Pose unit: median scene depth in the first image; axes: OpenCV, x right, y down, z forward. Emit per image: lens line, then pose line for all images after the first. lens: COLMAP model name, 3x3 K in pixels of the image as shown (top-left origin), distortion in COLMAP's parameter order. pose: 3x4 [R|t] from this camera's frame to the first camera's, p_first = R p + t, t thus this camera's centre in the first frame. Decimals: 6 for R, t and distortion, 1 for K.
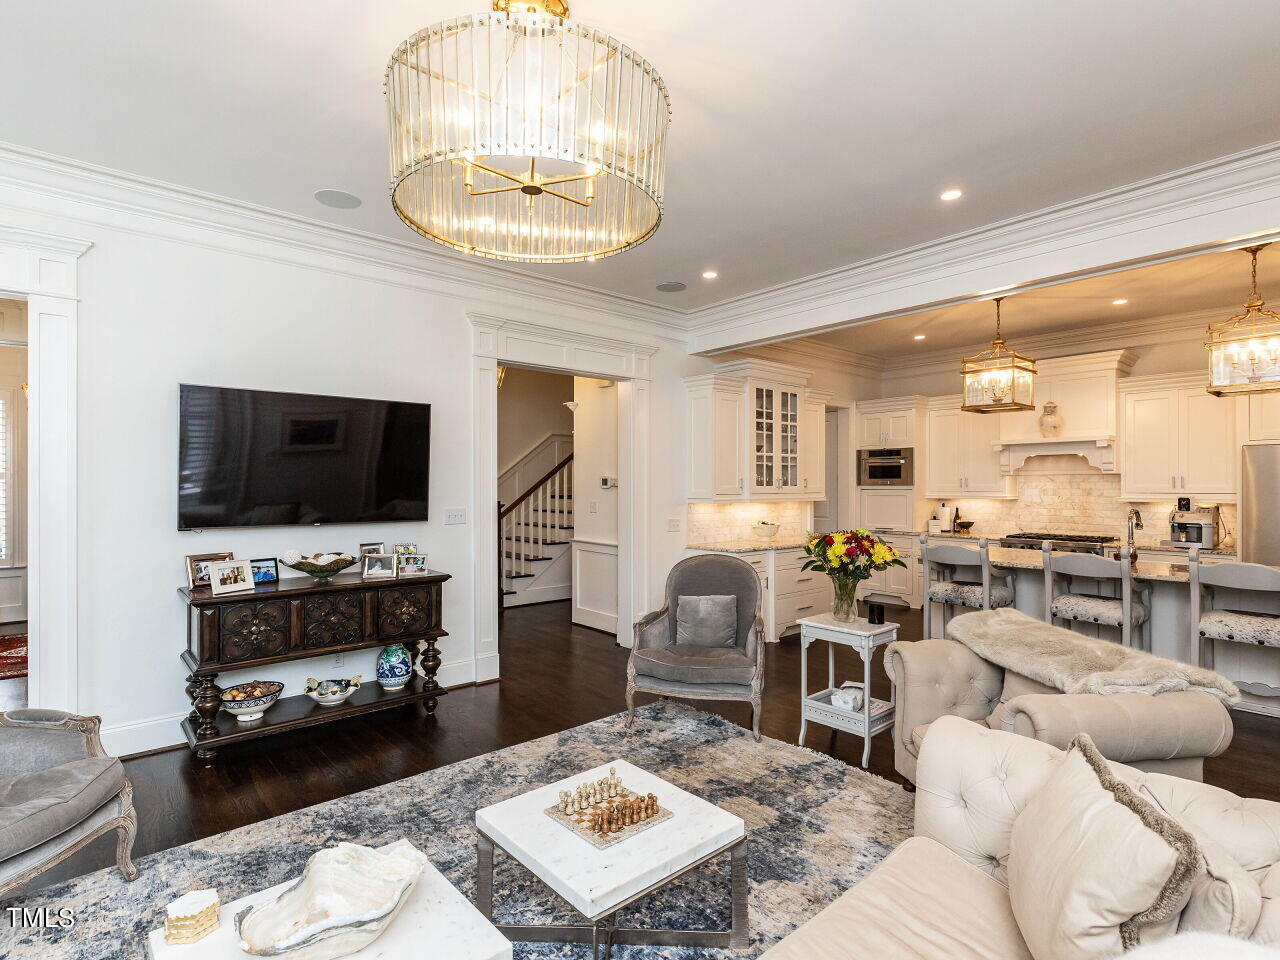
lens RADIAL K [[679.1, 0, 640.1], [0, 679.1, 486.3], [0, 0, 1]] dist [-0.002275, -0.000392]
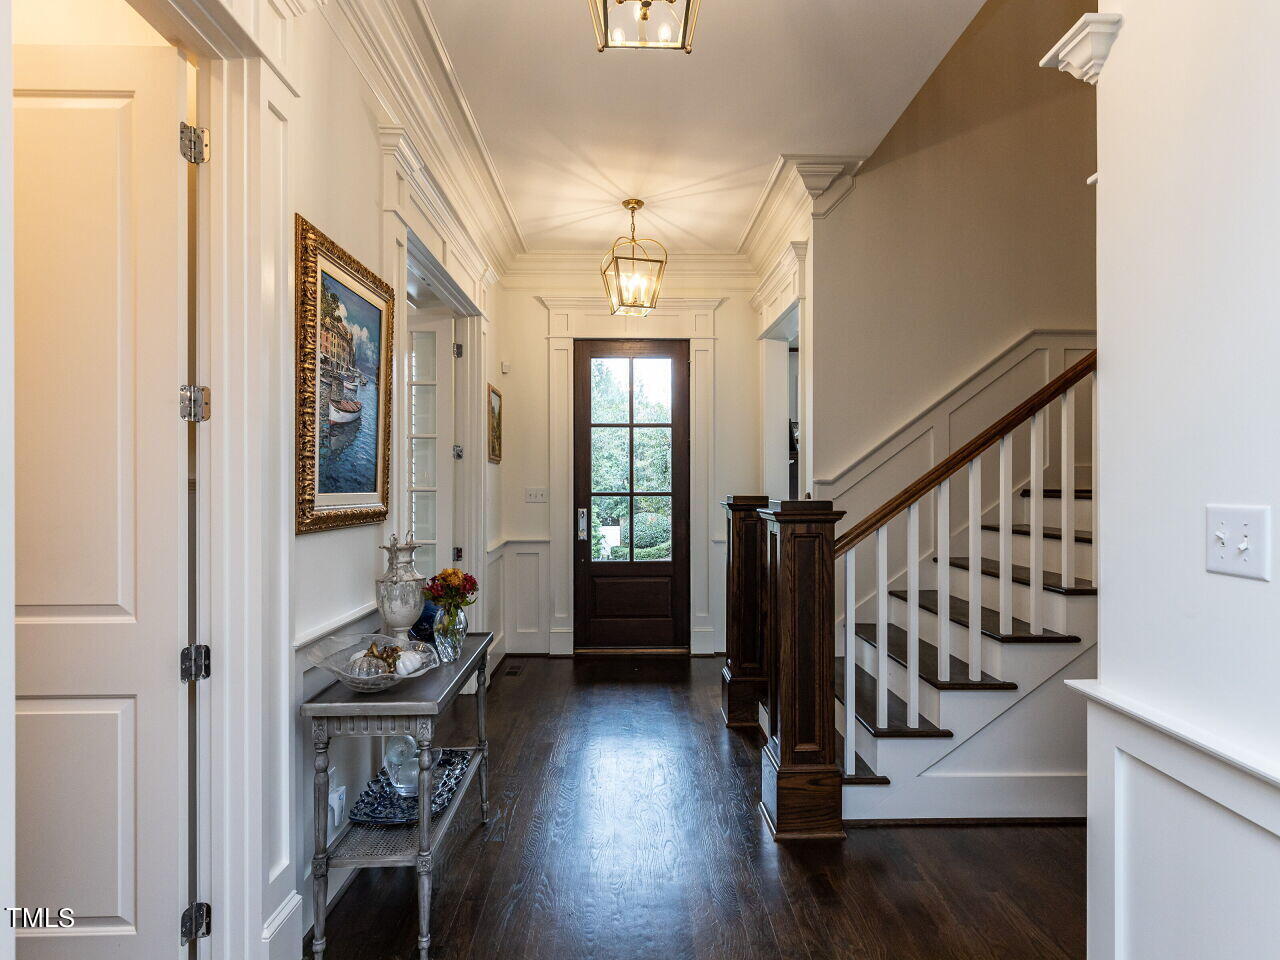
lens RADIAL K [[679.1, 0, 640.1], [0, 679.1, 486.3], [0, 0, 1]] dist [-0.002275, -0.000392]
pose [[0.771779, -0.001028, -0.635890, -0.063026], [-0.001162, 0.999995, -0.003027, 0.014329], [0.635890, 0.003075, 0.771774, 0.640047]]
